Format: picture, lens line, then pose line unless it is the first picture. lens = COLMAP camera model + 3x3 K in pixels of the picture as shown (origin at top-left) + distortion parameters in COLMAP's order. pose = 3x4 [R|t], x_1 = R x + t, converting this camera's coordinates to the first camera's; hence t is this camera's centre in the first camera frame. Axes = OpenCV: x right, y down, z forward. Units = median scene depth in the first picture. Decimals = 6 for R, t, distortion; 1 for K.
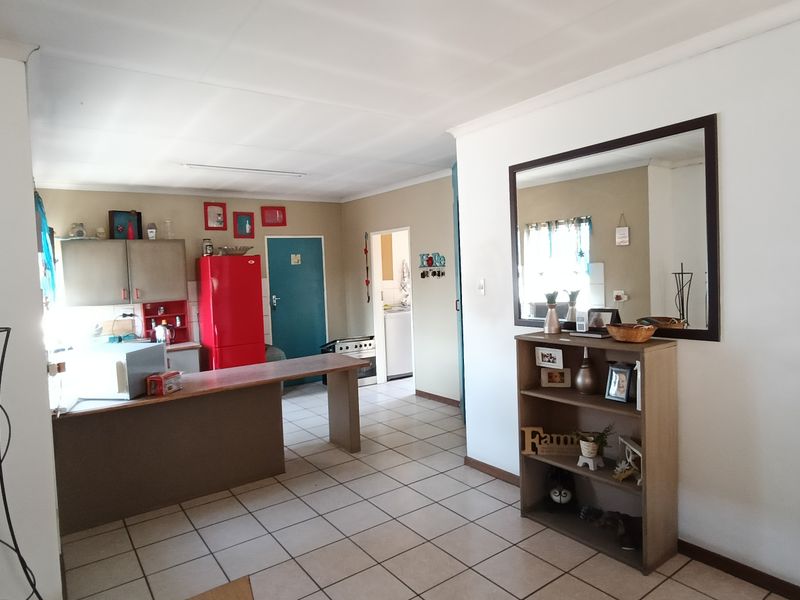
lens RADIAL K [[509.9, 0, 409.3], [0, 509.9, 297.5], [0, 0, 1]] dist [-0.002912, -0.001837]
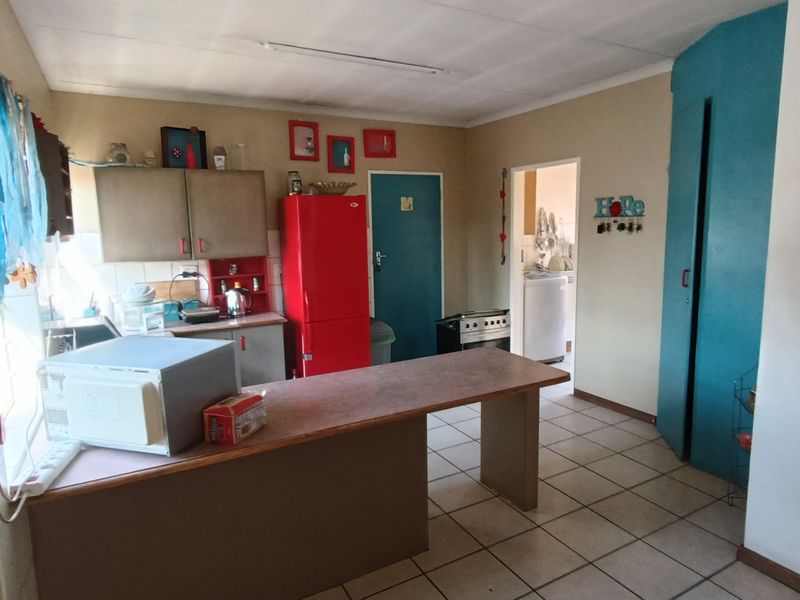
lens RADIAL K [[519.9, 0, 433.6], [0, 519.9, 299.9], [0, 0, 1]] dist [-0.004734, -0.000117]
pose [[0.995369, 0.035035, -0.089520, -0.129111], [-0.026632, 0.995273, 0.093392, -0.007806], [0.092368, -0.090575, 0.991597, 0.275694]]
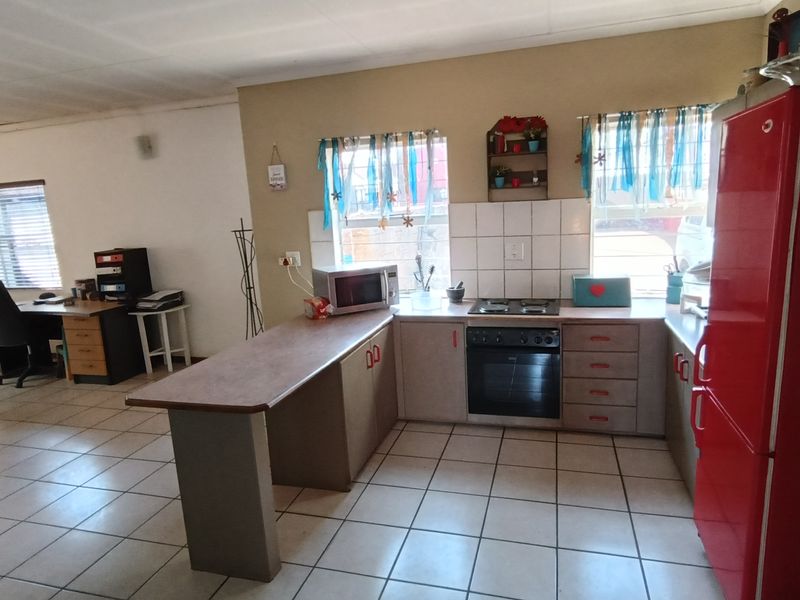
lens RADIAL K [[509.9, 0, 409.3], [0, 509.9, 297.5], [0, 0, 1]] dist [-0.002912, -0.001837]
pose [[-0.787321, 0.197555, -0.584036, -0.014833], [0.050457, 0.964743, 0.258314, -0.063427], [0.614476, 0.173907, -0.769530, 1.093849]]
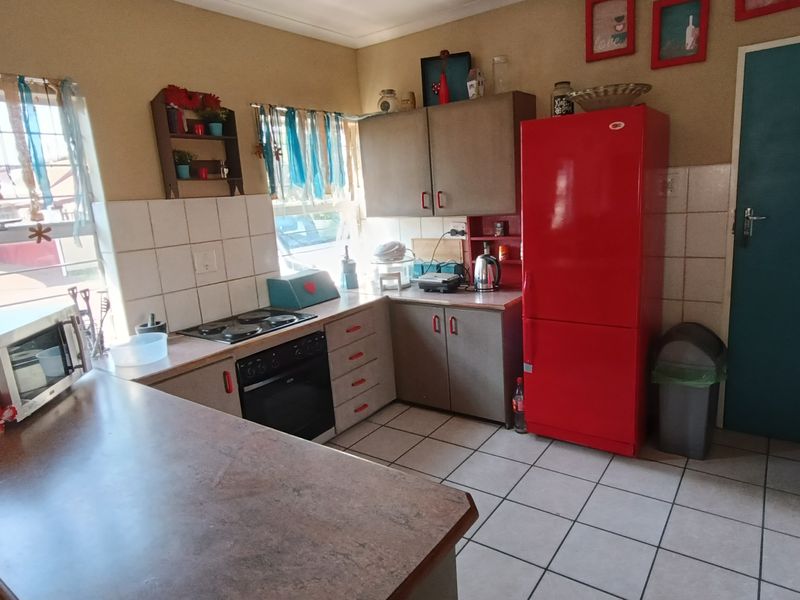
lens RADIAL K [[509.9, 0, 409.3], [0, 509.9, 297.5], [0, 0, 1]] dist [-0.002912, -0.001837]
pose [[0.319525, 0.214330, -0.923020, 0.029064], [-0.003073, 0.974313, 0.225177, -0.028290], [0.947573, -0.069113, 0.311976, 0.720432]]
